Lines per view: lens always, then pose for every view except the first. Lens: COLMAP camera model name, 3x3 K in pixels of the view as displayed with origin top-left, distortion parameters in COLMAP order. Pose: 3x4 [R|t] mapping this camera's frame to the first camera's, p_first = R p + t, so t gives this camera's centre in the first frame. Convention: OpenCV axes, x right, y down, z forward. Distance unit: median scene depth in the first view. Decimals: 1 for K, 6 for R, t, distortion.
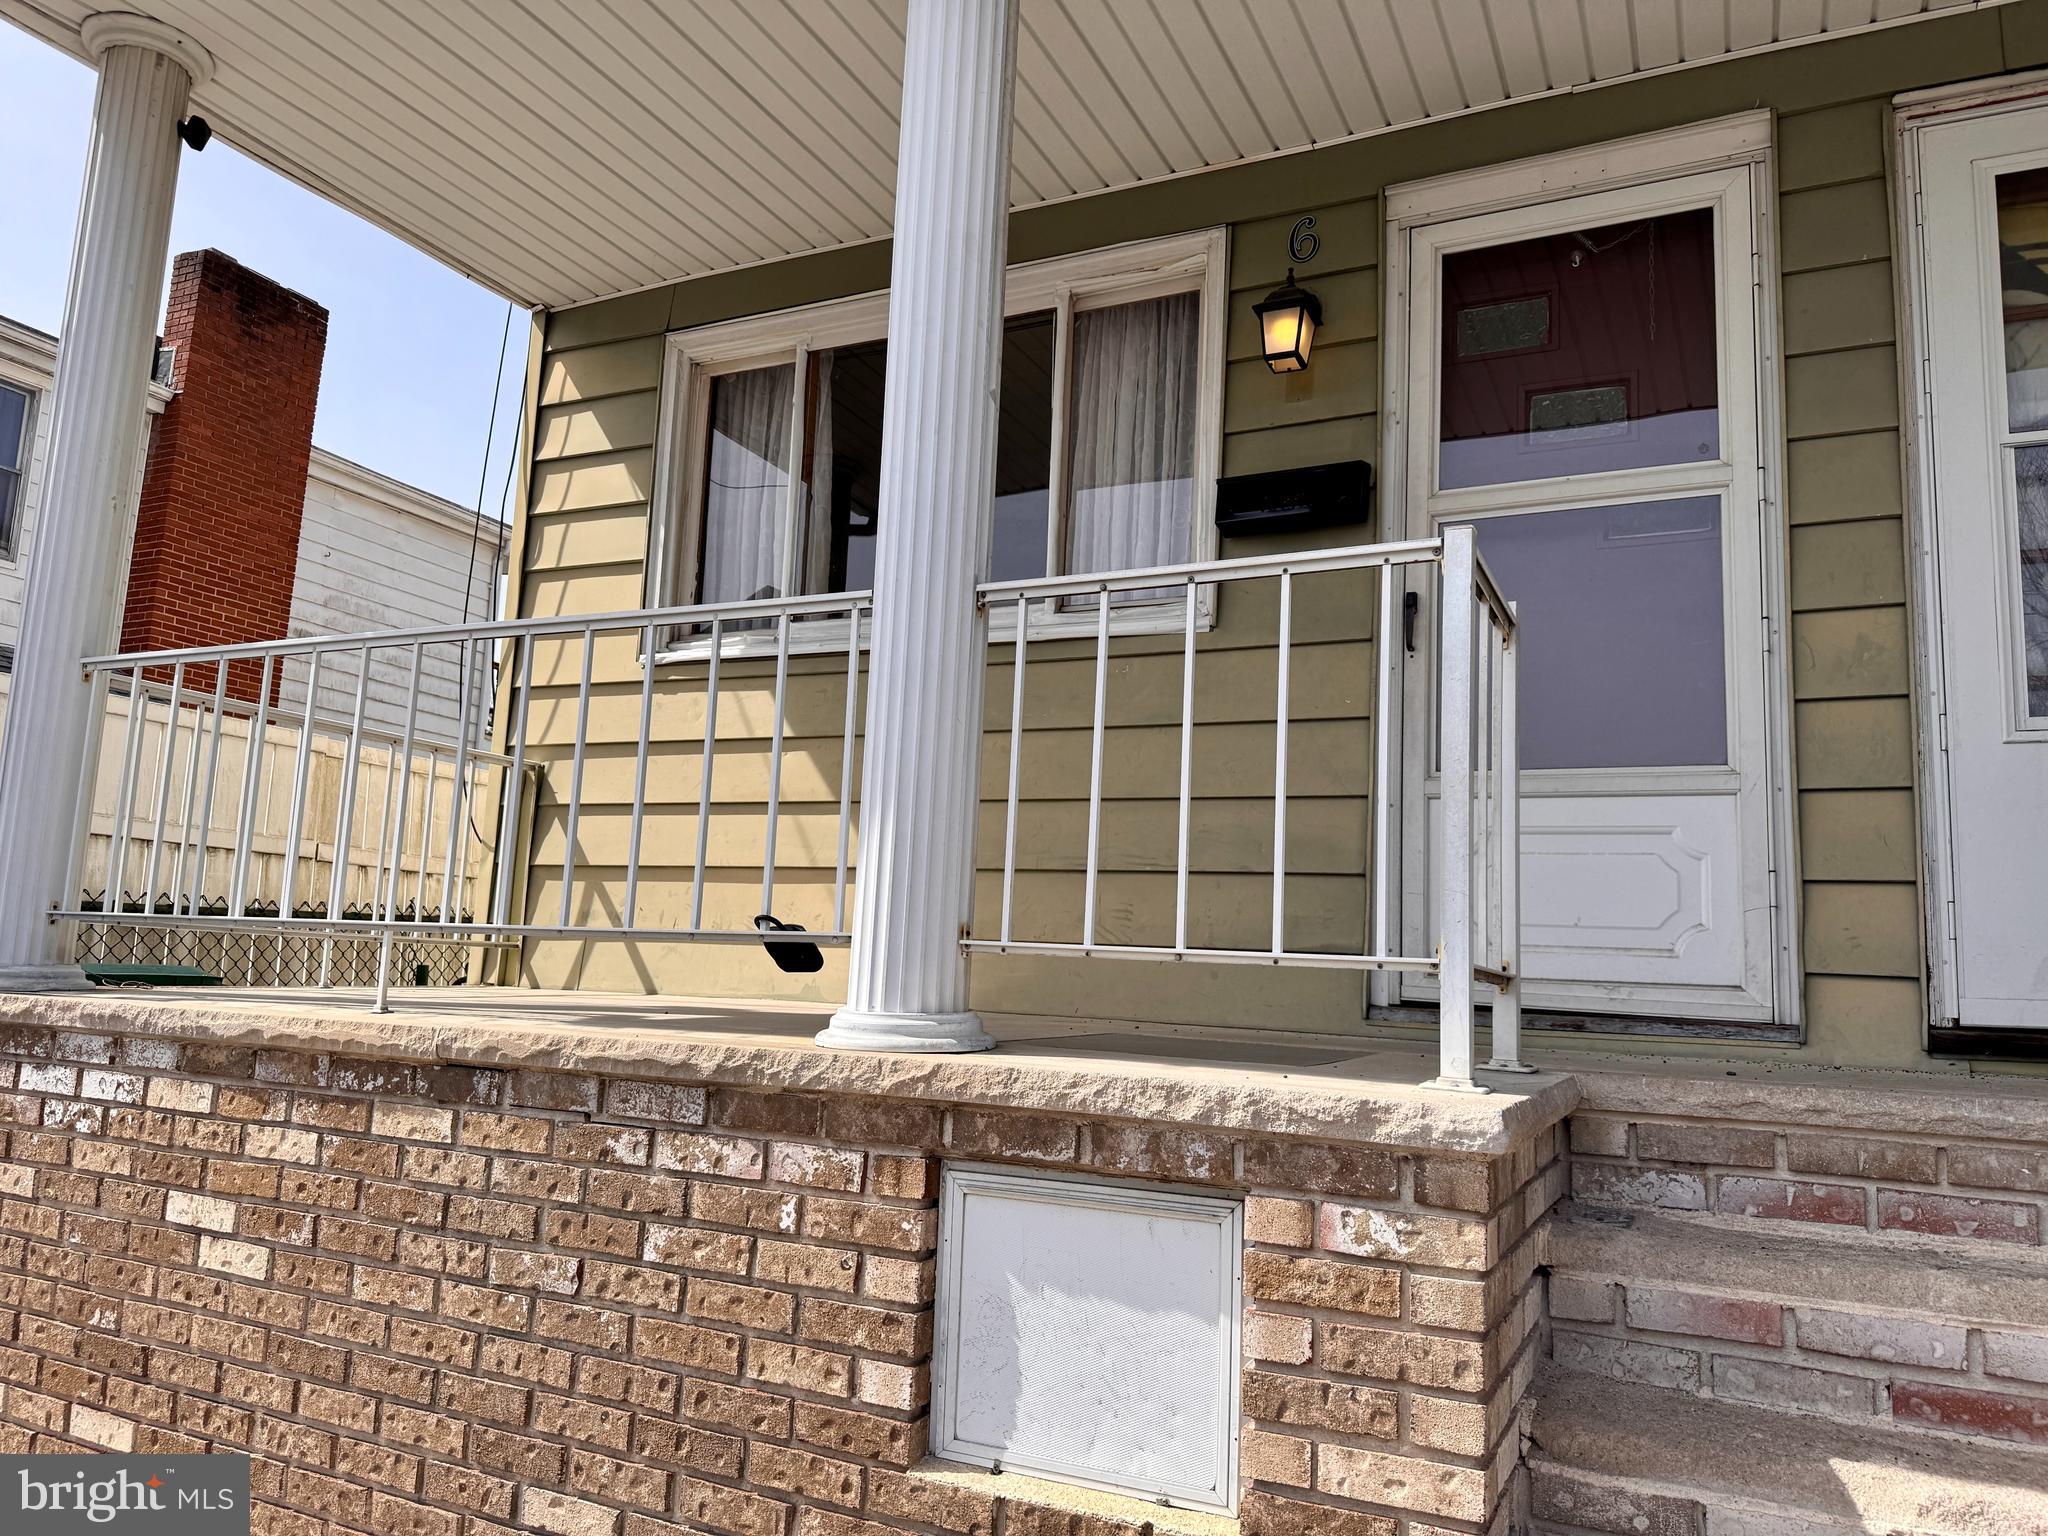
lens RADIAL K [[1443.8, 0, 1024.2], [0, 1443.8, 777.3], [0, 0, 1]] dist [0.027701, -0.037870]
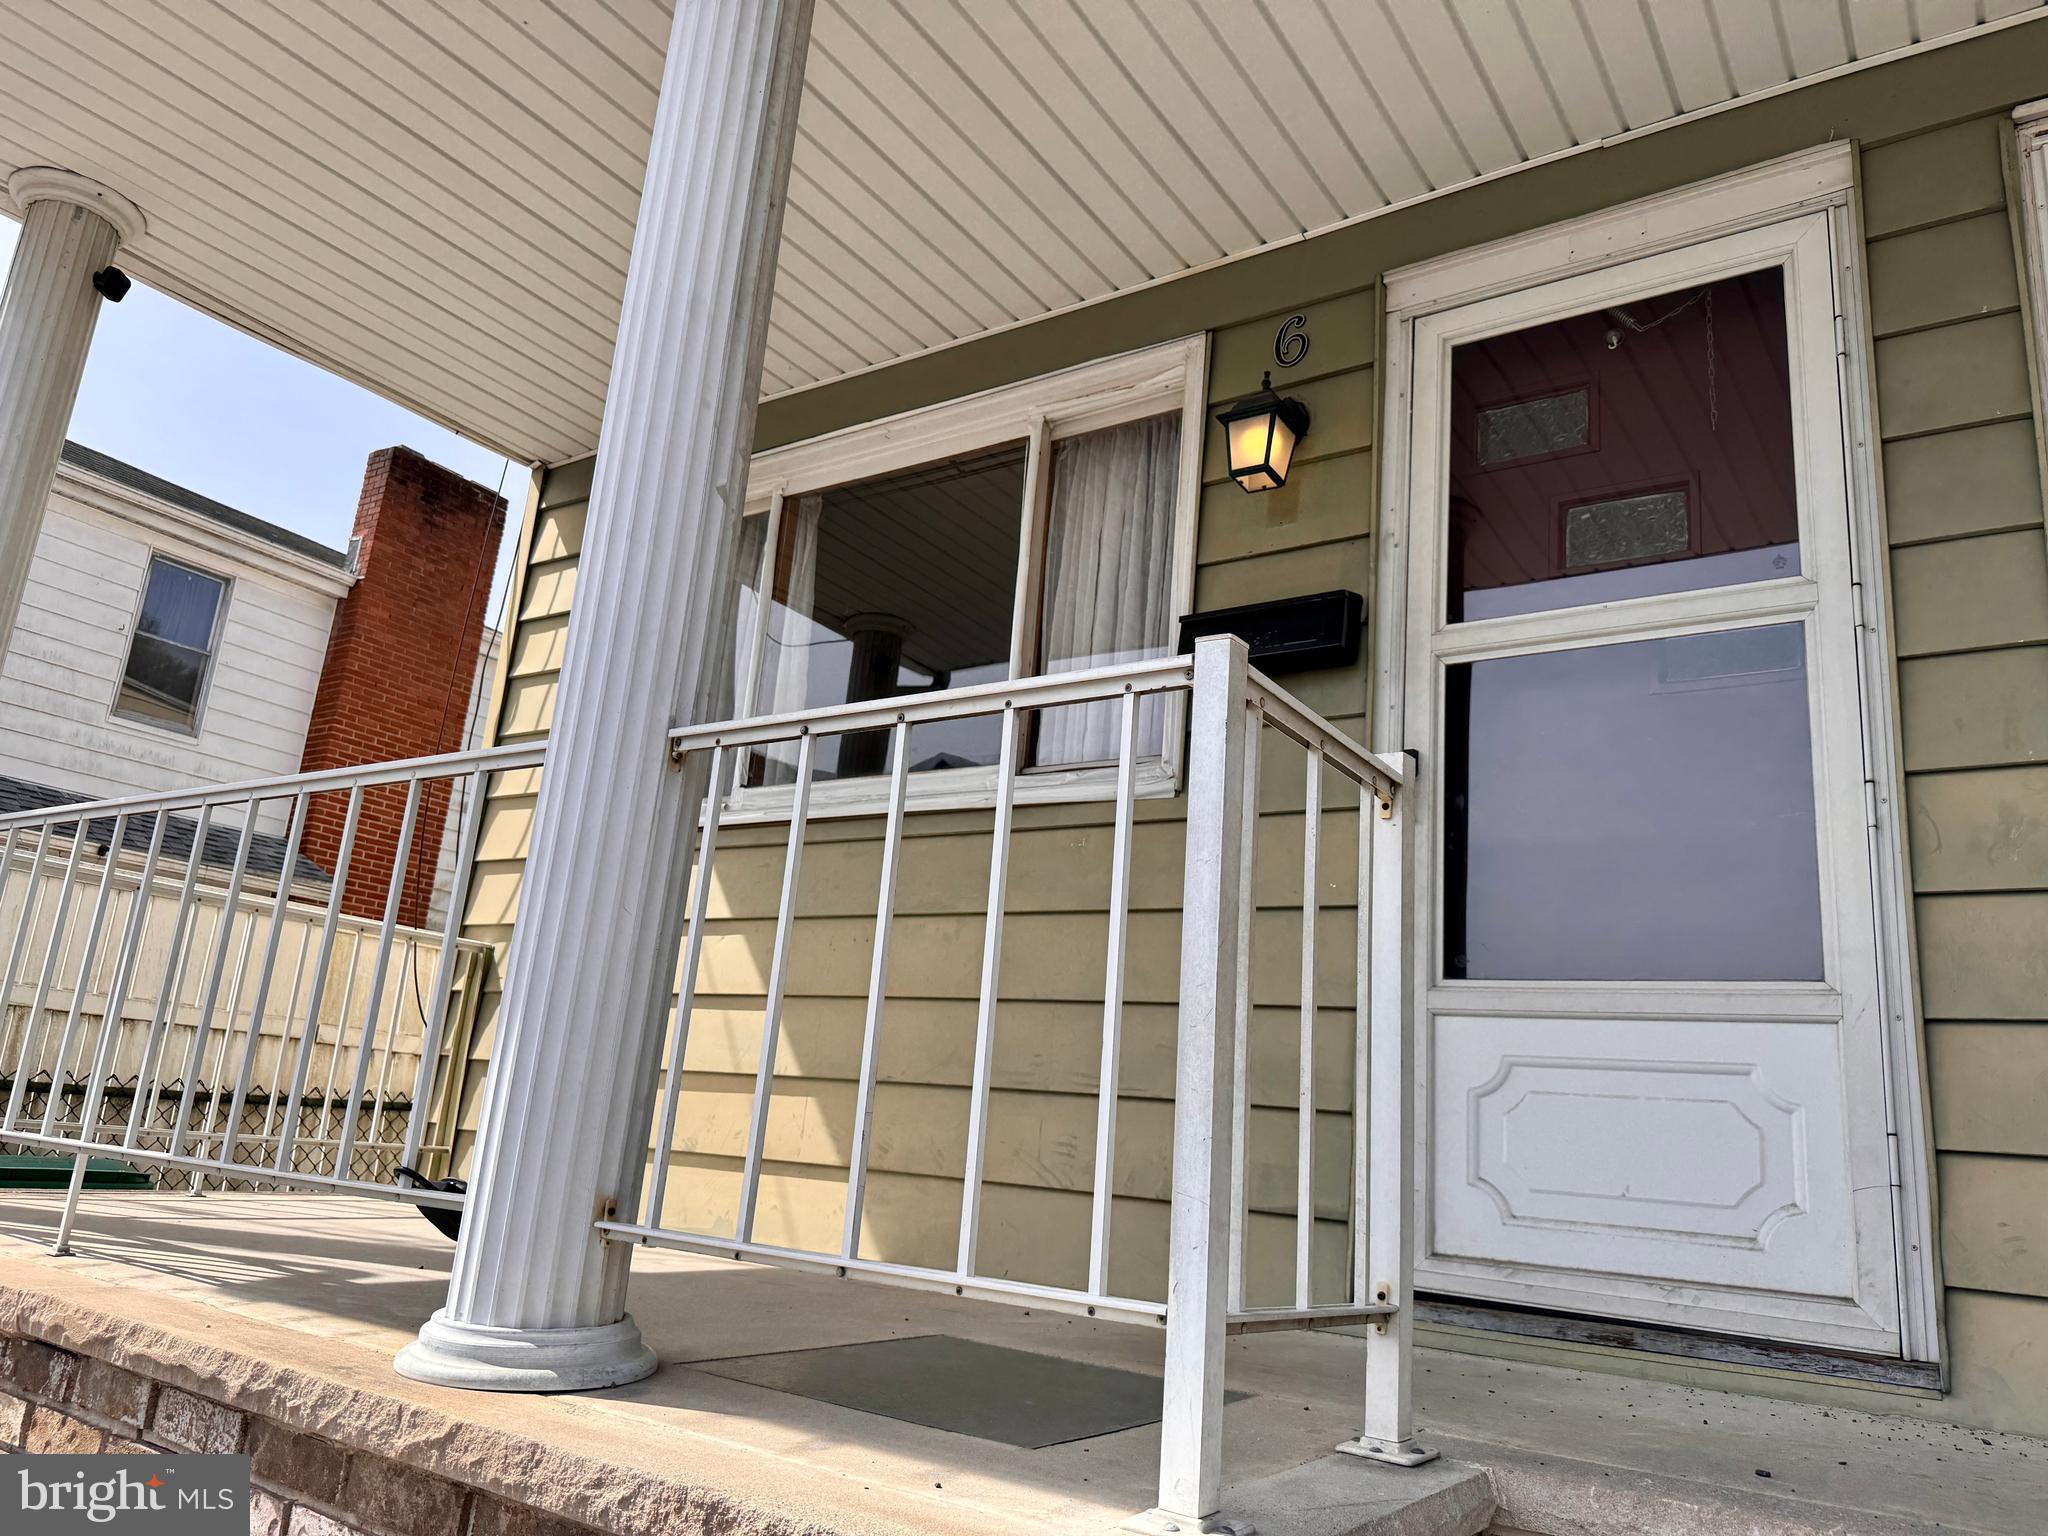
lens RADIAL K [[1443.8, 0, 1020.4], [0, 1443.8, 775.8], [0, 0, 1]] dist [0.027701, -0.037870]
pose [[0.988552, -0.001097, -0.150873, 0.194162], [-0.017185, 0.992647, -0.119818, -0.016769], [0.149896, 0.121039, 0.981265, 0.209026]]
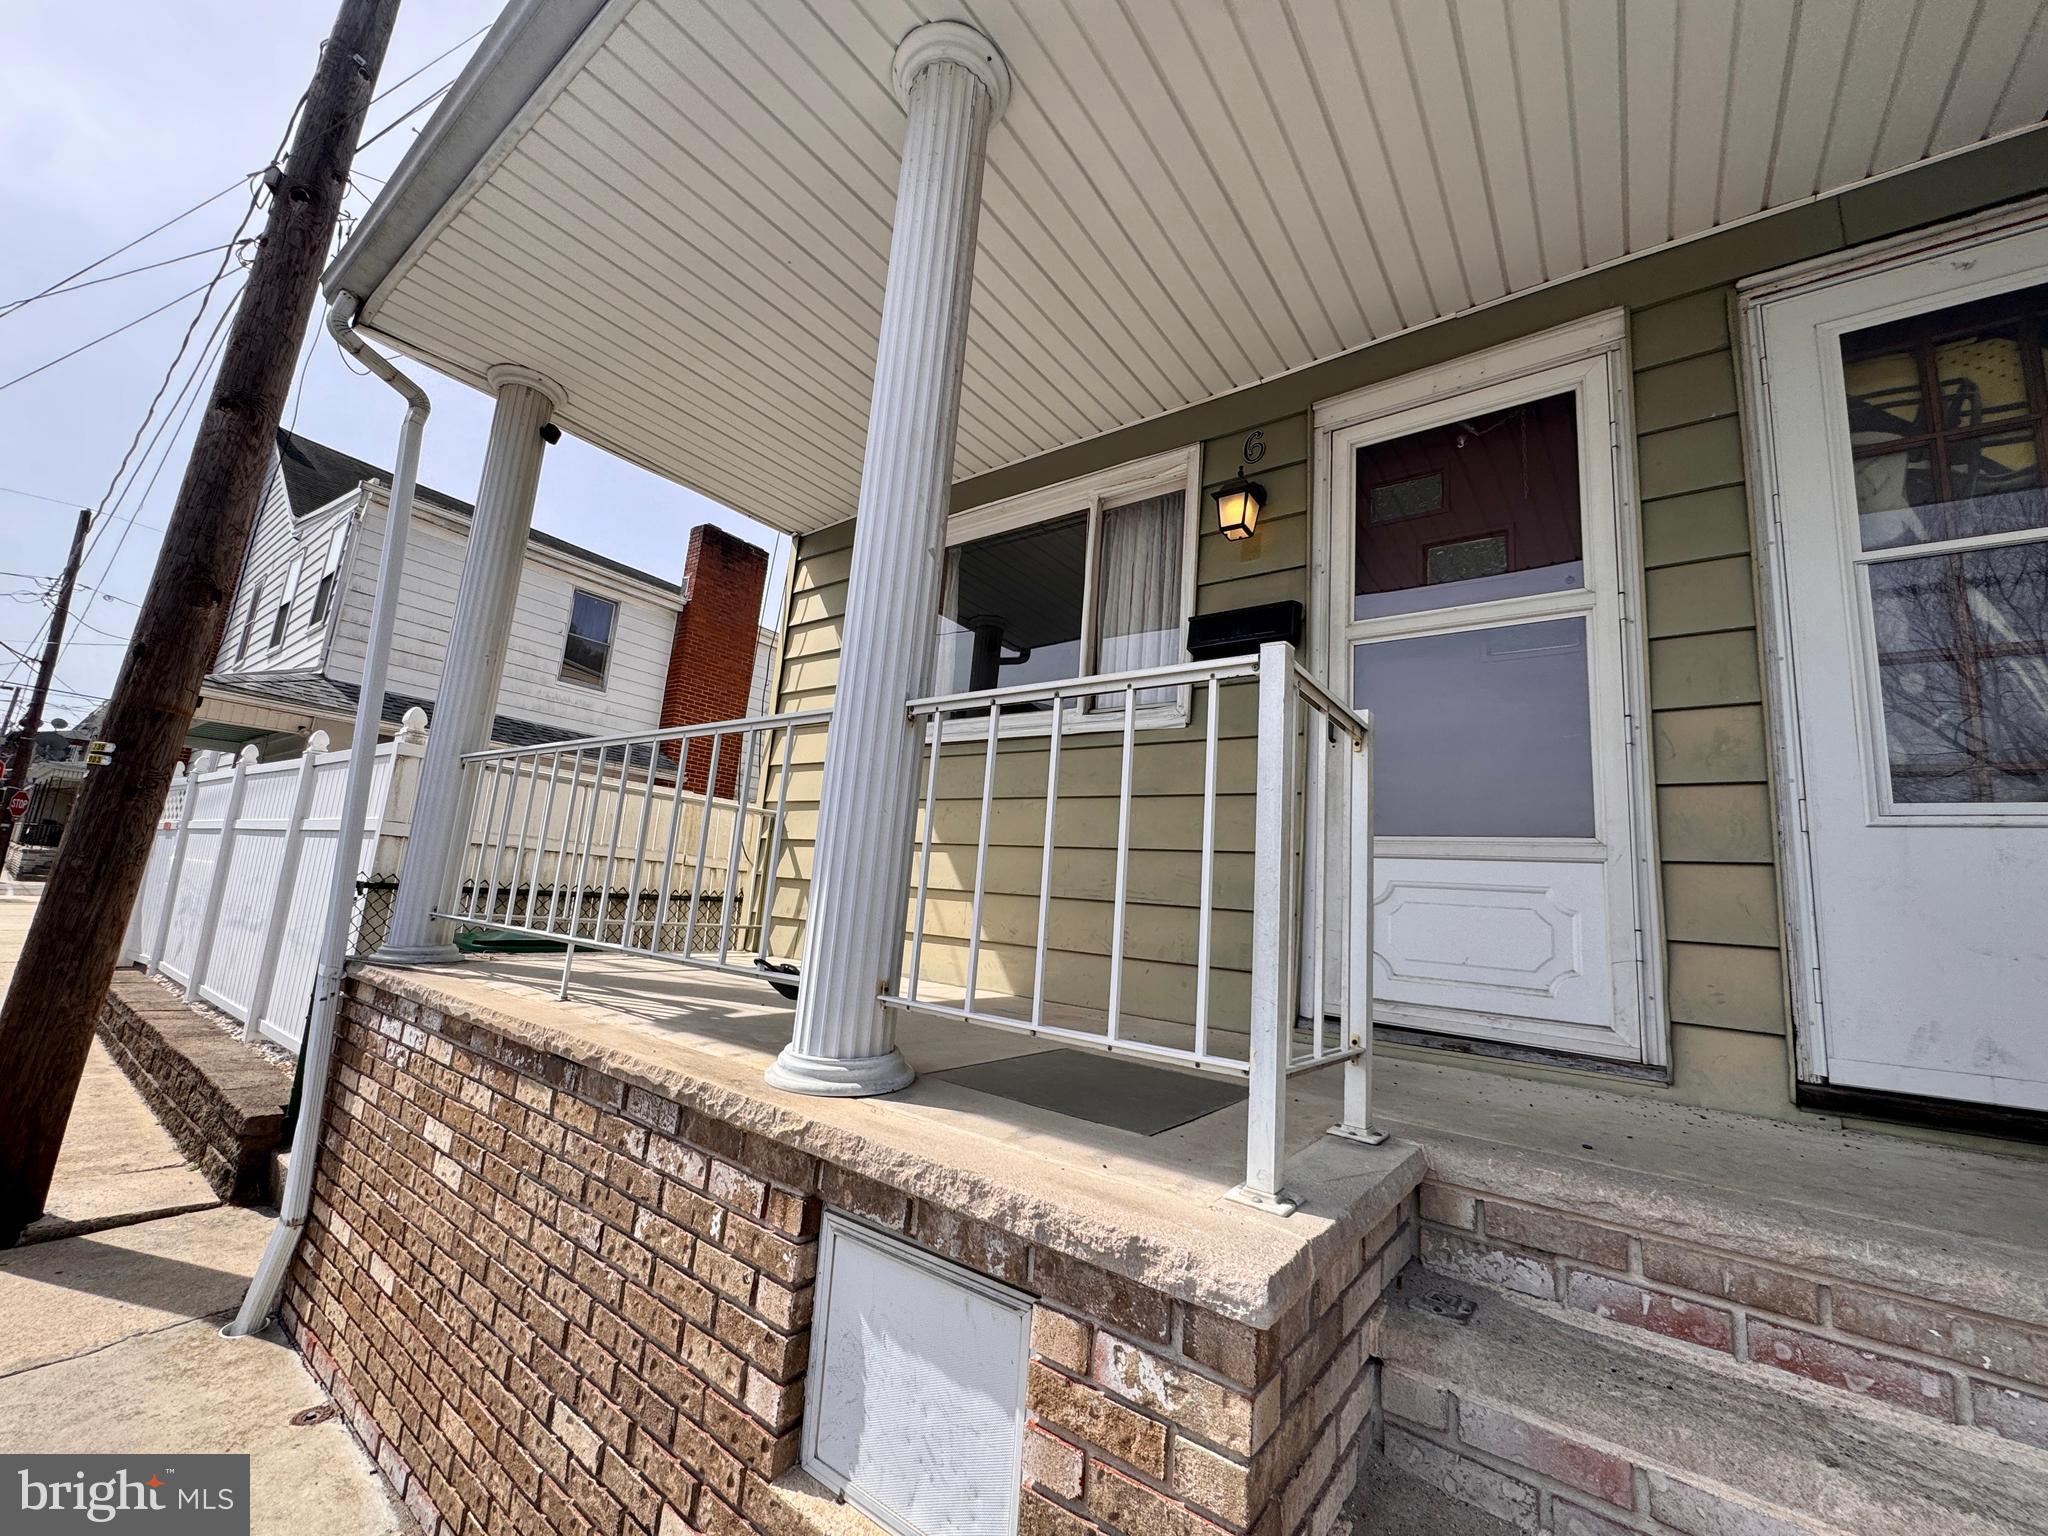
lens RADIAL K [[814.2, 0, 1021.1], [0, 814.2, 769.4], [0, 0, 1]] dist [-0.004838, 0.000713]
pose [[0.981282, -0.001383, -0.192571, 0.146109], [-0.006179, 0.999233, -0.038663, -0.036113], [0.192477, 0.039129, 0.980521, 0.243260]]
